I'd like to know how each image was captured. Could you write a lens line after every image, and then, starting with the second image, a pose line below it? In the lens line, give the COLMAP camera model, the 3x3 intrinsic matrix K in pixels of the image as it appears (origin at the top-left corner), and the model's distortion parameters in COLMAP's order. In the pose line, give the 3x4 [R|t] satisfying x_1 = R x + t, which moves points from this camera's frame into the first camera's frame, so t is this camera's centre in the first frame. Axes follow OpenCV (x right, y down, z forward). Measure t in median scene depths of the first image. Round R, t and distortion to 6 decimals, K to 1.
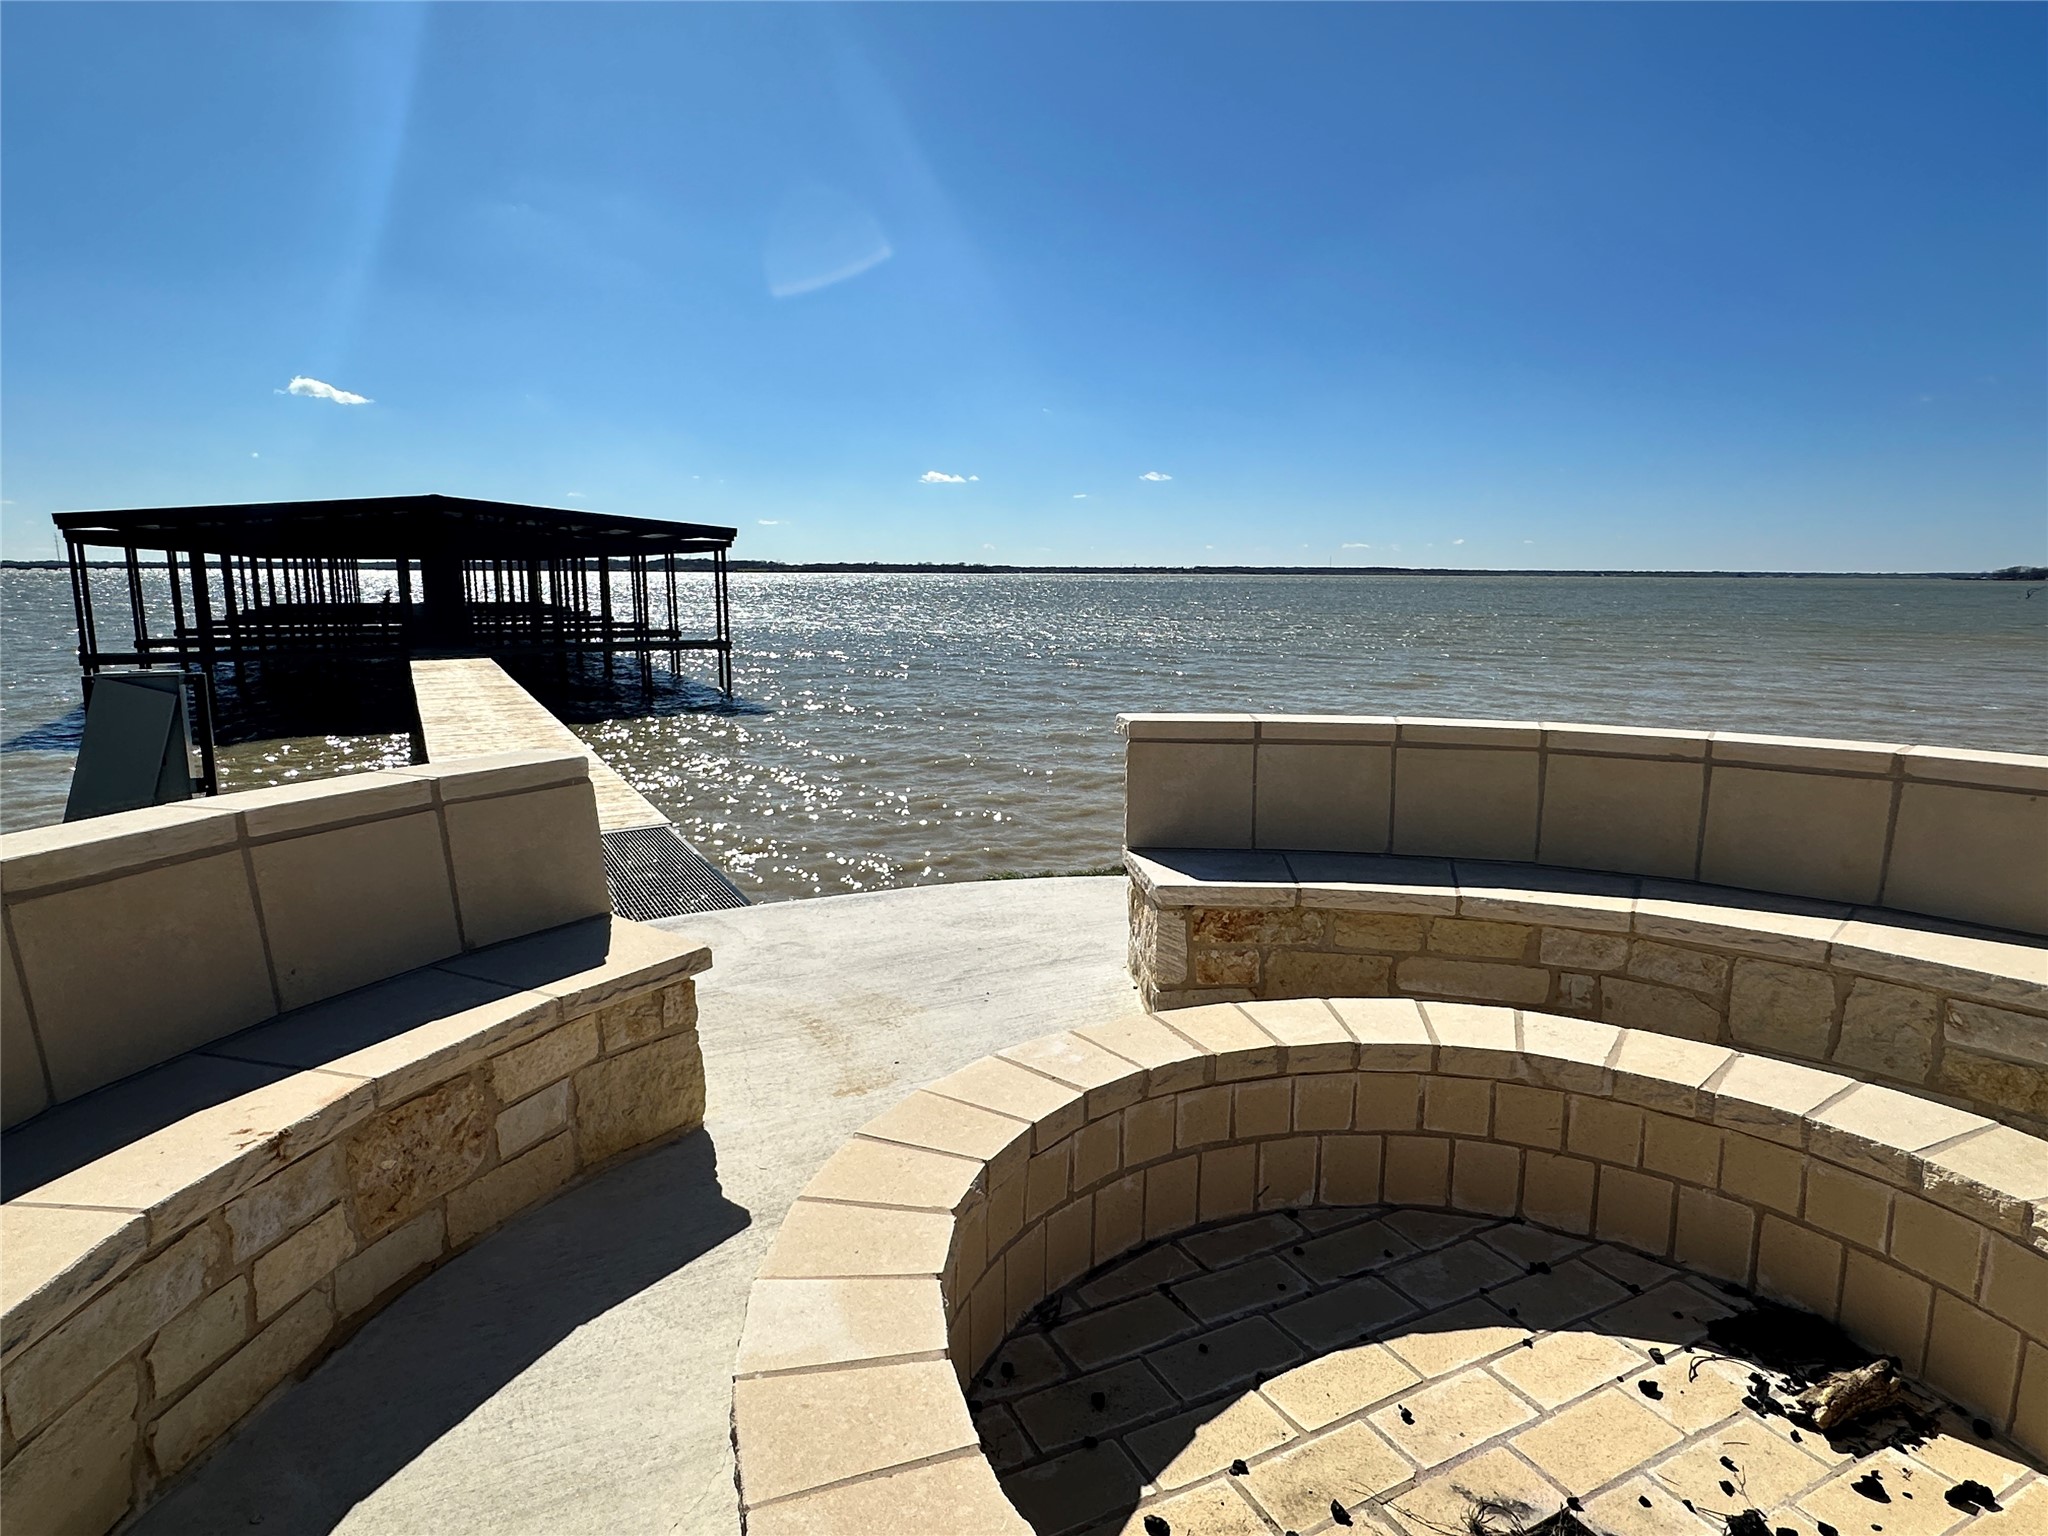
lens RADIAL K [[1131.0, 0, 1009.7], [0, 1131.0, 768.4], [0, 0, 1]] dist [-0.002093, -0.001301]
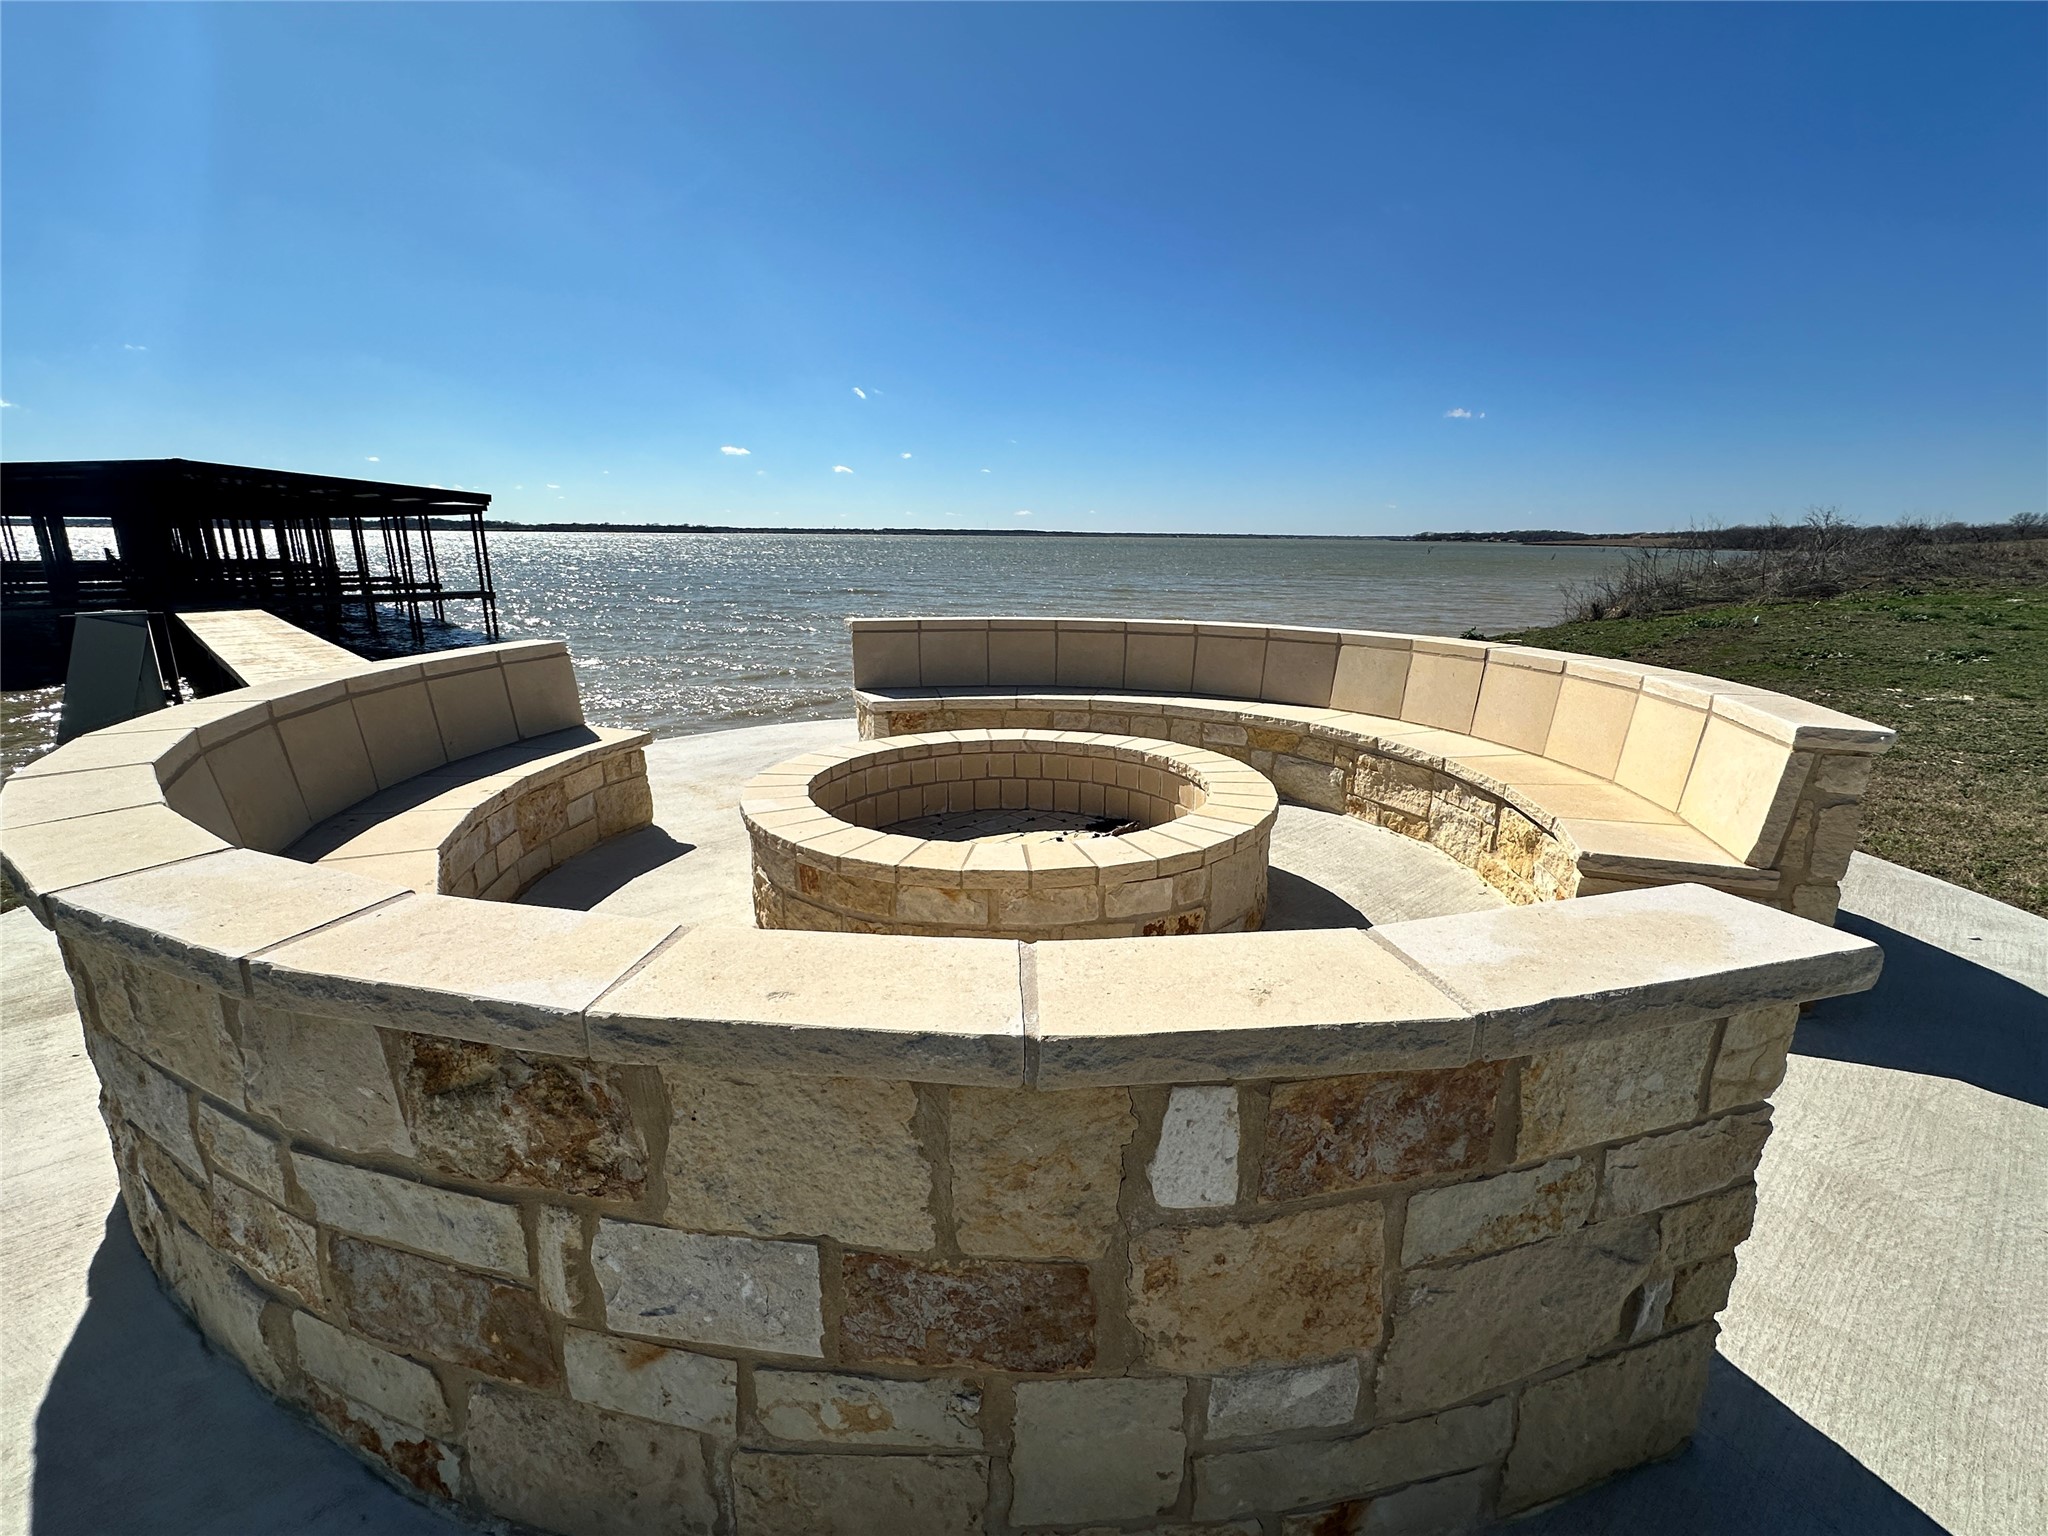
lens RADIAL K [[892.9, 0, 1020.8], [0, 892.9, 768.9], [0, 0, 1]] dist [-0.002565, -0.000845]
pose [[0.953006, -0.071942, 0.294286, -0.080052], [0.046097, 0.994519, 0.093845, 0.074621], [-0.299424, -0.075869, 0.951099, -0.508275]]
